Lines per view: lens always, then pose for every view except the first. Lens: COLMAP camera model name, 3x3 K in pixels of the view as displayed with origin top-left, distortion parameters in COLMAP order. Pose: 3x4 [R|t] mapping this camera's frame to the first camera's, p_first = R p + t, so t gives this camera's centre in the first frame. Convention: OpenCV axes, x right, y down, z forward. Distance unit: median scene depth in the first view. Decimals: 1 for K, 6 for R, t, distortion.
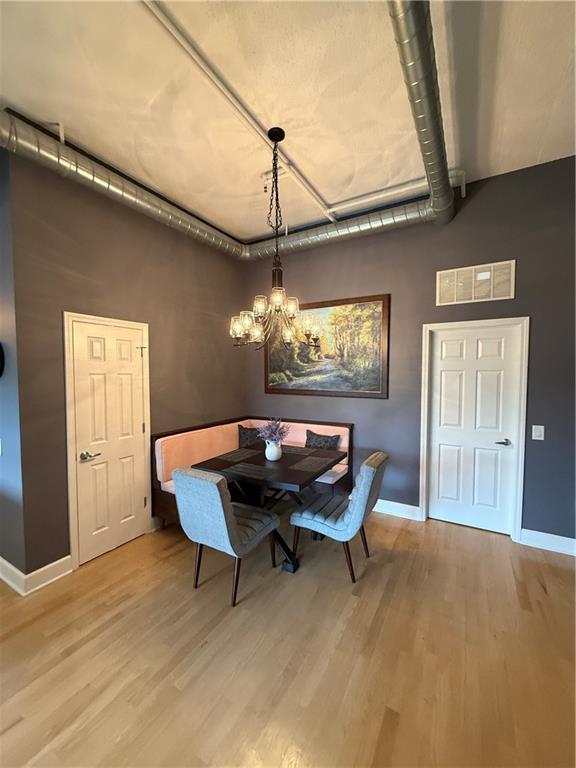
lens RADIAL K [[307.4, 0, 287.9], [0, 307.4, 386.3], [0, 0, 1]] dist [0.001014, 0.000096]
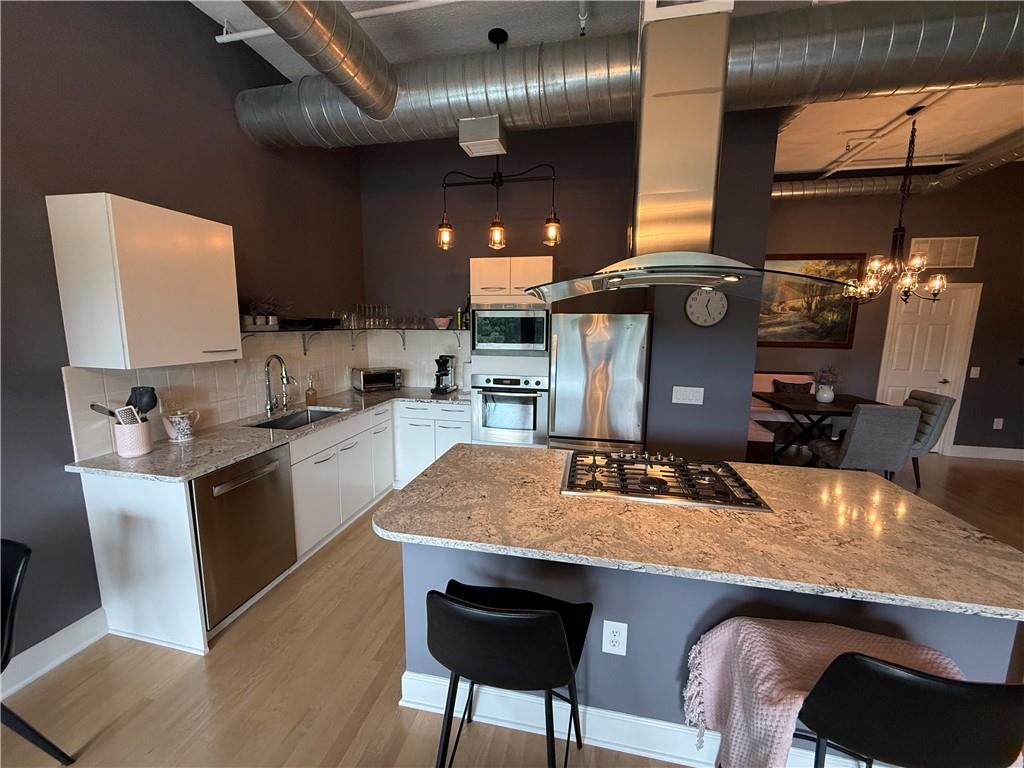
lens RADIAL K [[409.8, 0, 506.0], [0, 409.8, 385.2], [0, 0, 1]] dist [0.001014, 0.000096]
pose [[0.950700, -0.030761, 0.308582, -1.308846], [-0.000282, 0.994982, 0.100055, 0.023510], [-0.310111, -0.095209, 0.945921, -0.040065]]
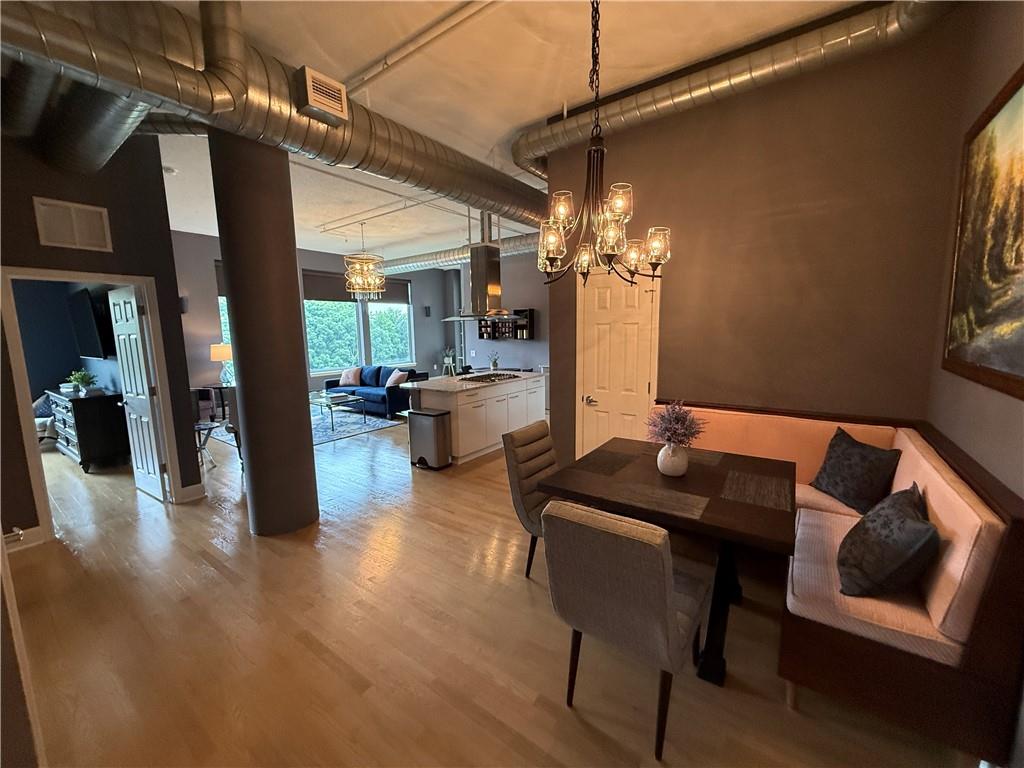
lens RADIAL K [[409.8, 0, 512.1], [0, 409.8, 385.4], [0, 0, 1]] dist [0.001014, 0.000096]
pose [[-0.098864, 0.140027, -0.985200, 0.568920], [-0.032370, 0.989074, 0.143825, -0.017477], [0.994574, 0.046110, -0.093251, 0.620009]]
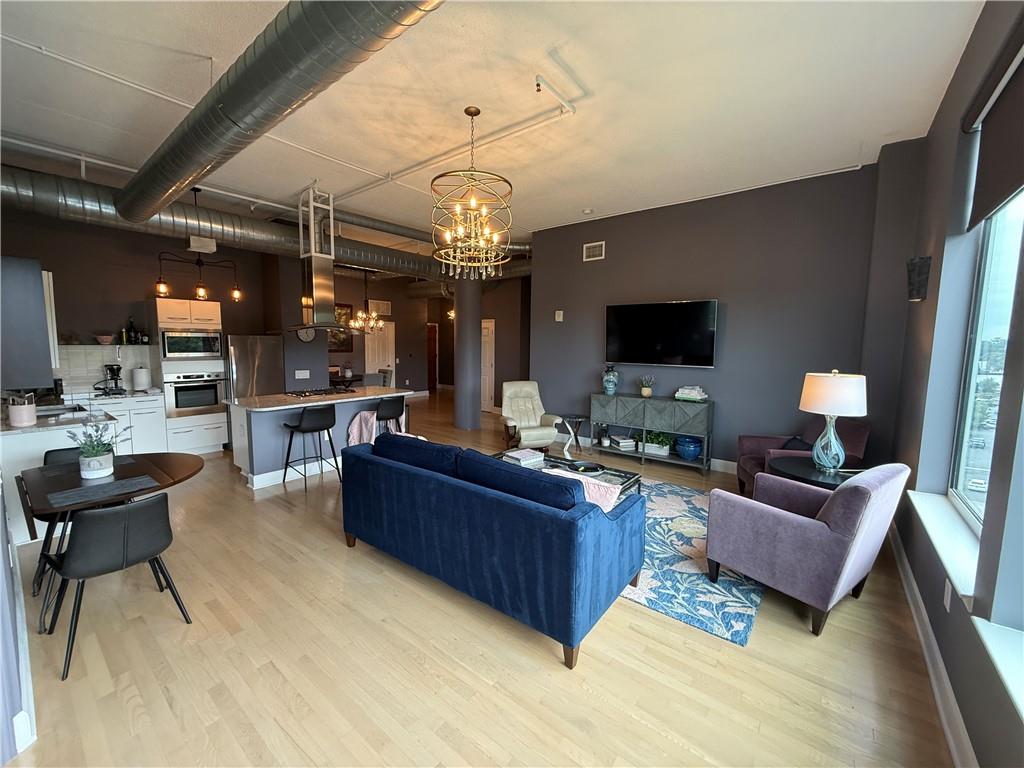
lens RADIAL K [[409.8, 0, 514.4], [0, 409.8, 384.2], [0, 0, 1]] dist [0.001014, 0.000096]
pose [[0.137333, -0.094700, 0.985988, -2.390732], [0.037441, 0.995204, 0.090370, 0.046324], [-0.989817, 0.024505, 0.140220, -0.549224]]
